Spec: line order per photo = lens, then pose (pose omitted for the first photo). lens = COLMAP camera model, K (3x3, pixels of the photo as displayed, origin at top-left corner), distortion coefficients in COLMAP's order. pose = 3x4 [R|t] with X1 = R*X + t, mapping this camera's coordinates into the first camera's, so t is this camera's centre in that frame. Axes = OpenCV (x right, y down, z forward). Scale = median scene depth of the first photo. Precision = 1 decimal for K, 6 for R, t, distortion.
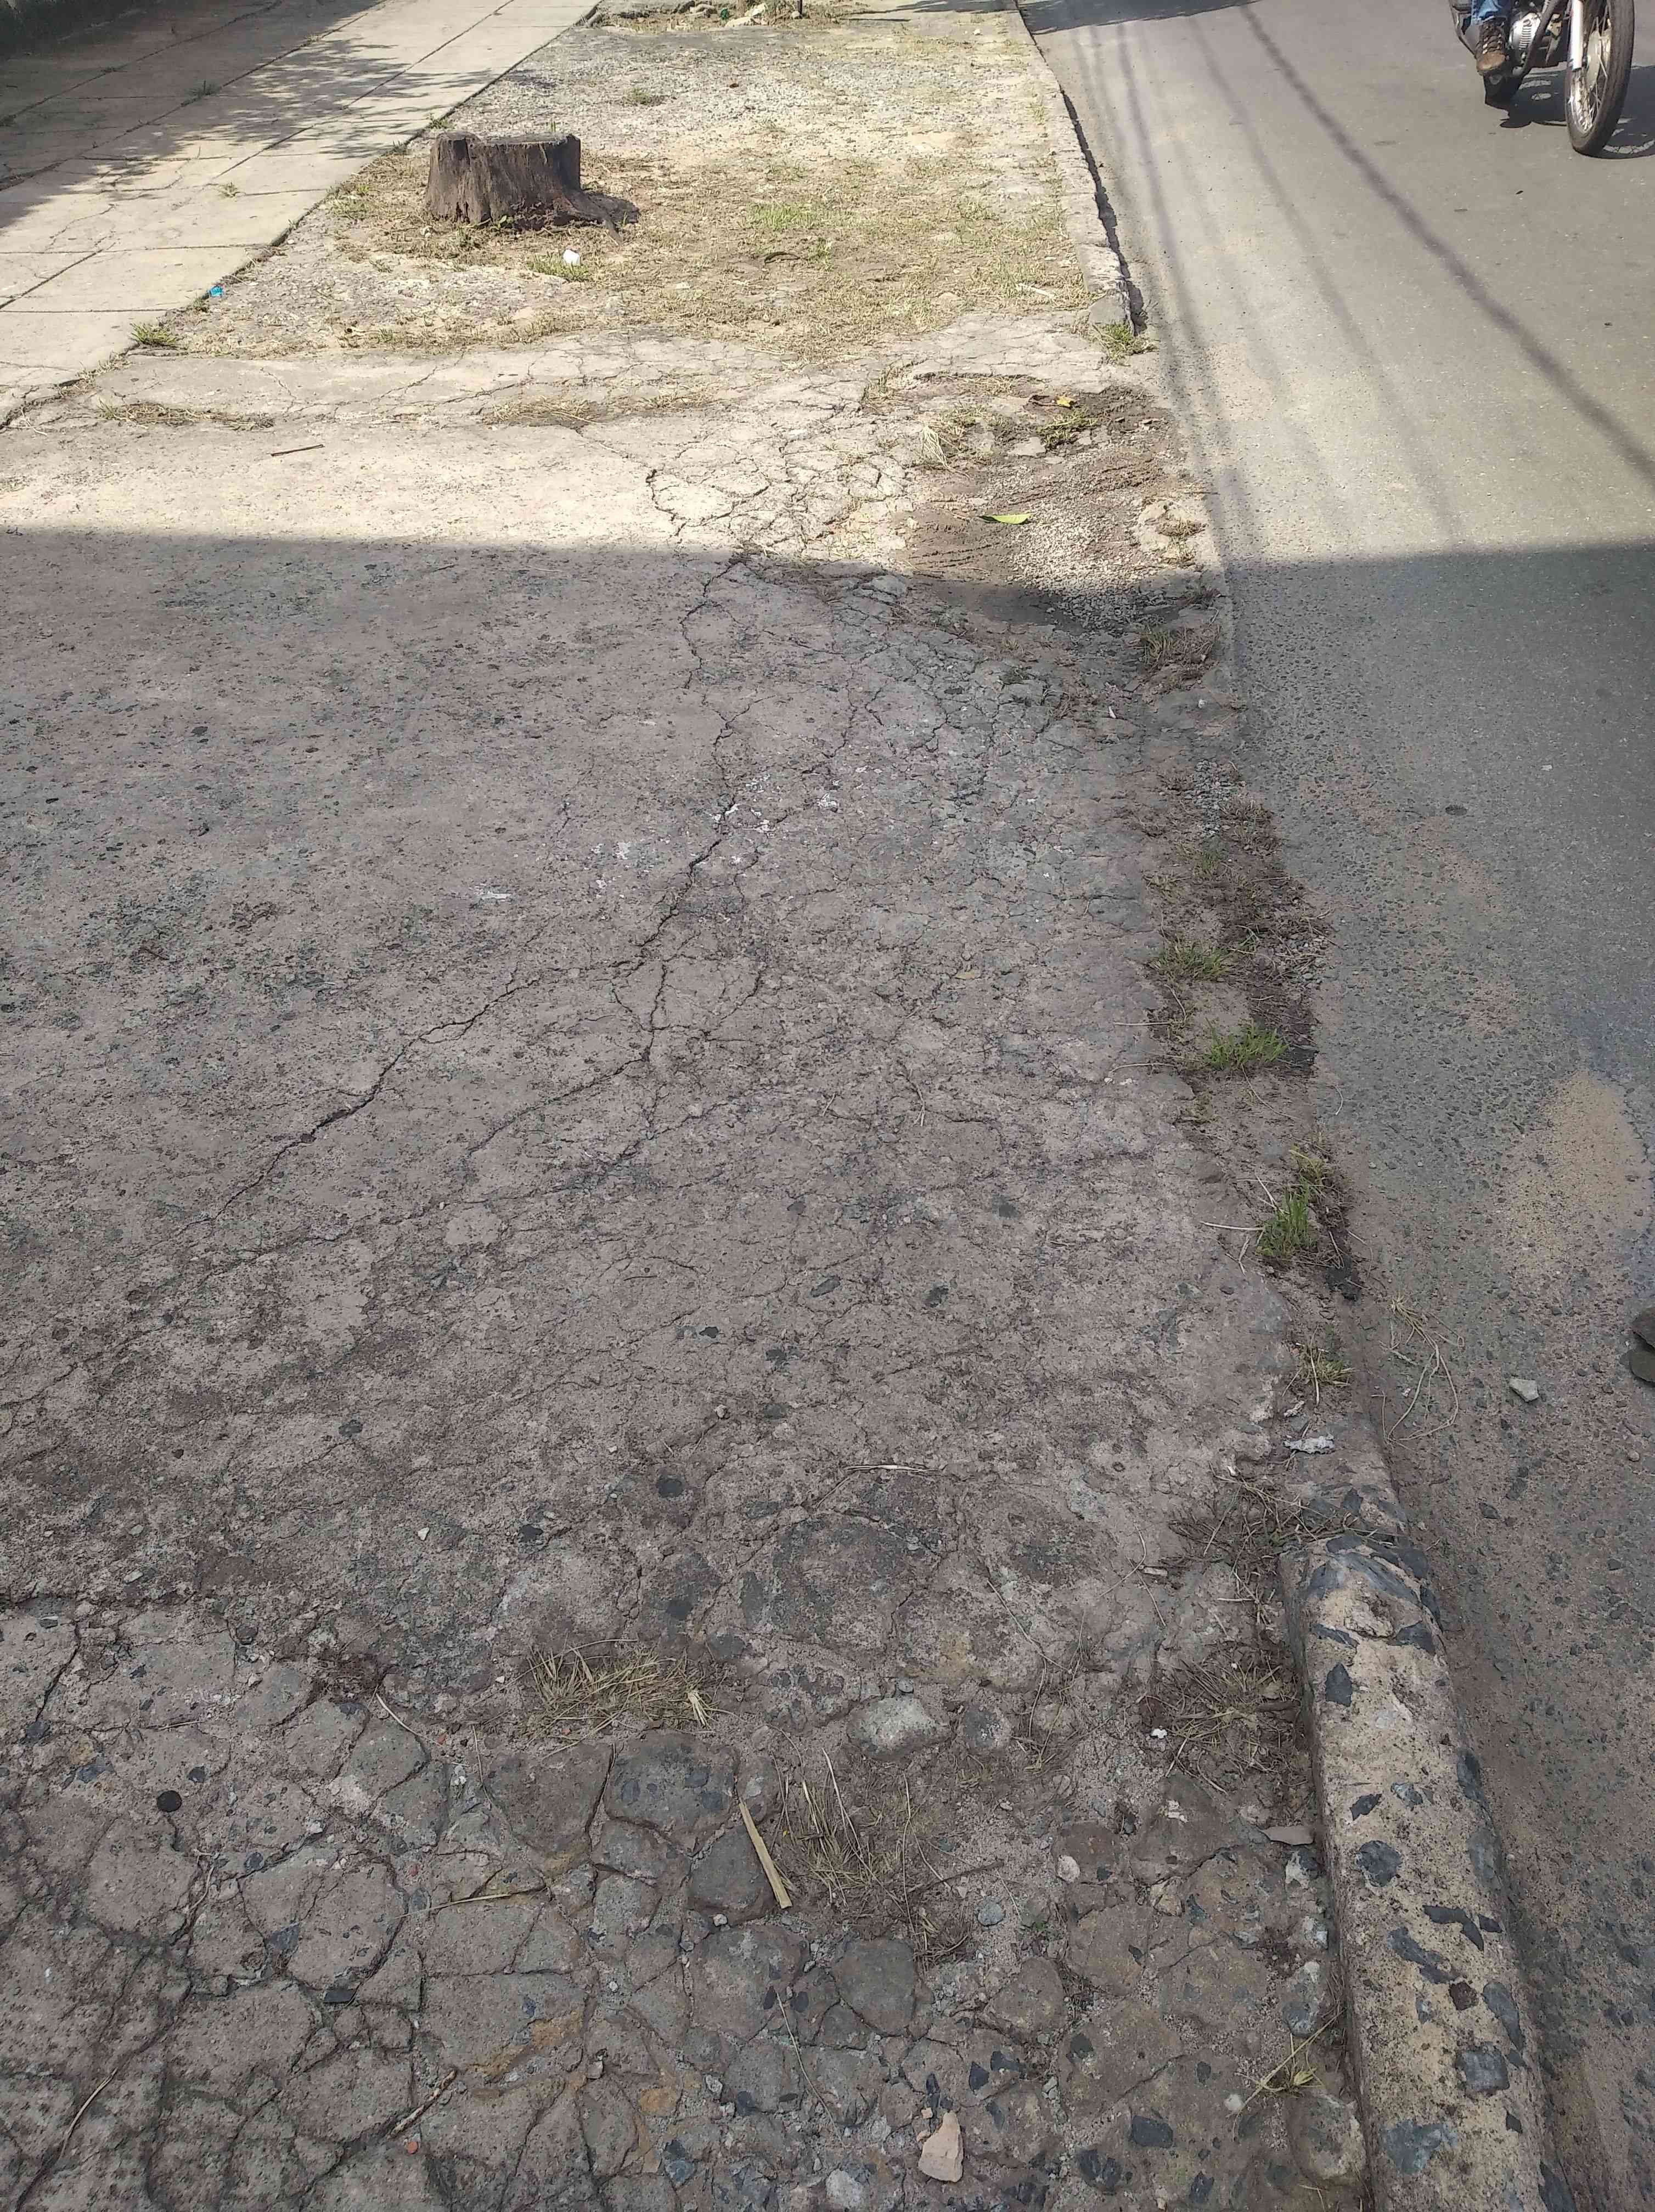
lens RADIAL K [[1721.6, 0, 827.5], [0, 1721.6, 1106.0], [0, 0, 1]] dist [-0.051303, 0.051752]
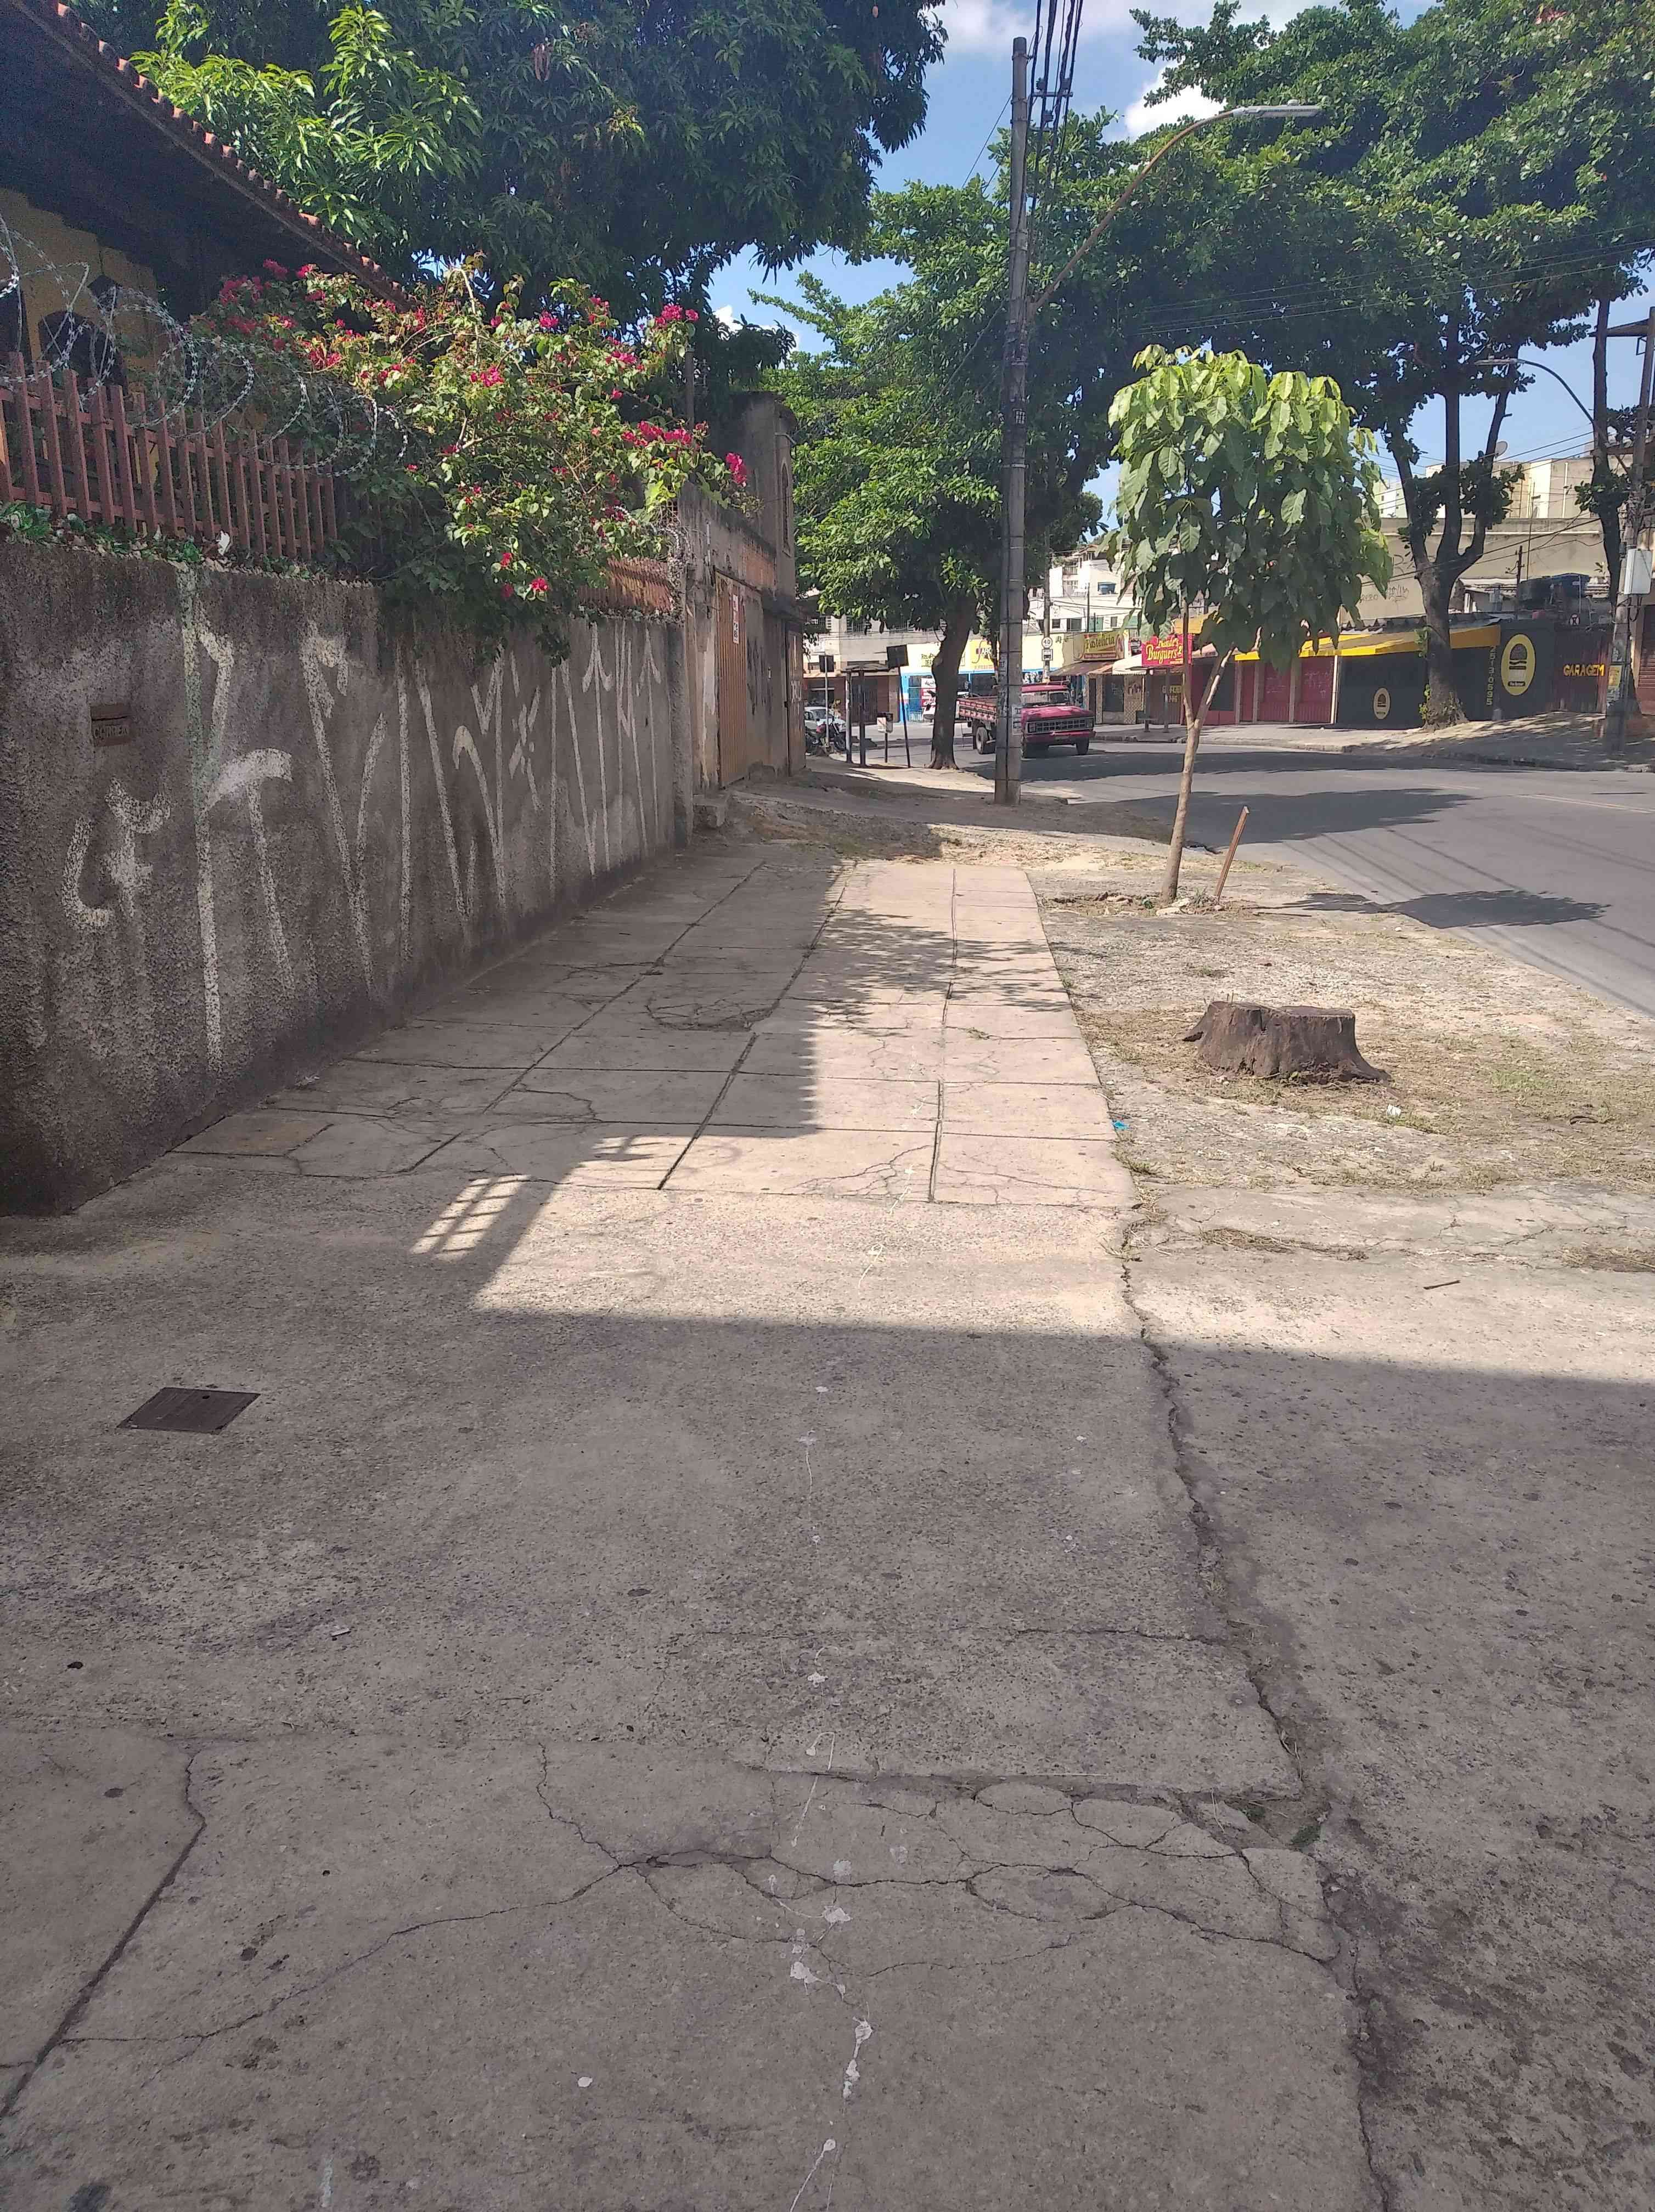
lens RADIAL K [[1695.3, 0, 823.6], [0, 1695.3, 1116.3], [0, 0, 1]] dist [0.041908, -0.075266]
pose [[0.998849, 0.046865, -0.010209, -0.494431], [-0.046809, 0.906028, -0.420622, -0.013492], [-0.010463, 0.420615, 0.907179, 0.005444]]
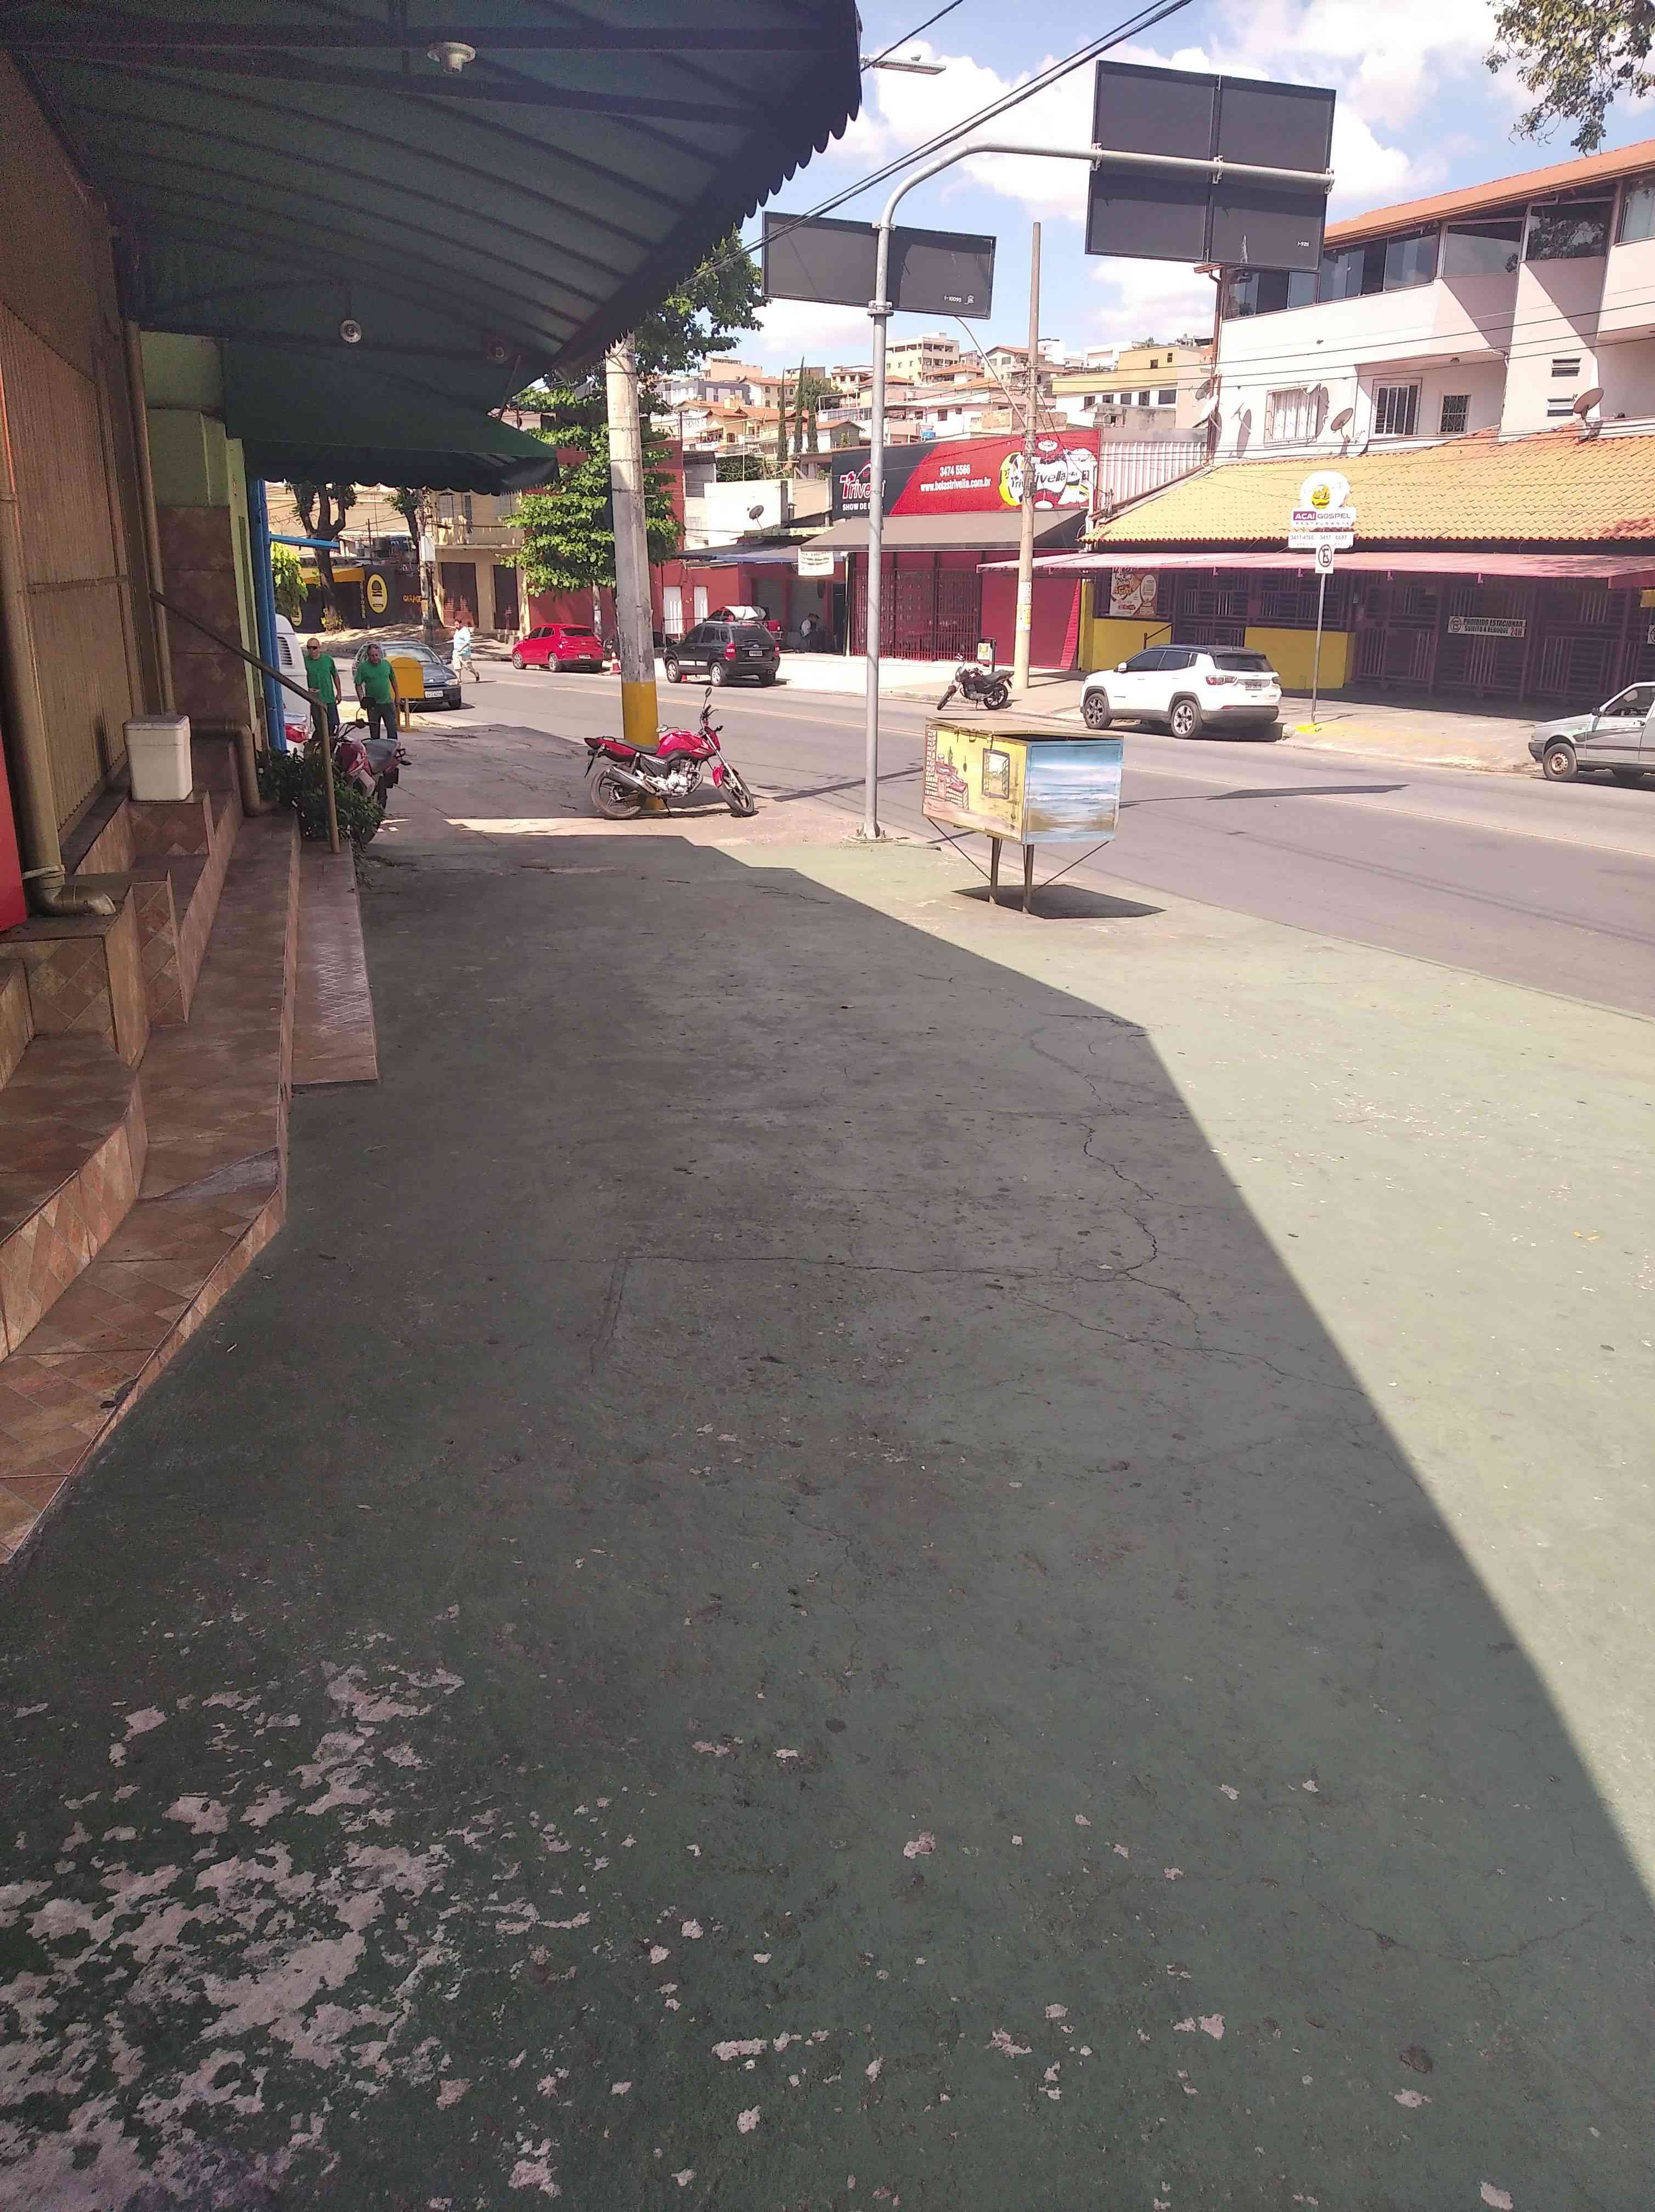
lens RADIAL K [[1695.3, 0, 823.6], [0, 1695.3, 1116.3], [0, 0, 1]] dist [0.041908, -0.075266]
pose [[0.829802, -0.108618, 0.547385, -2.478033], [0.307742, 0.907317, -0.286479, 3.536693], [-0.465535, 0.406174, 0.786320, -4.629299]]
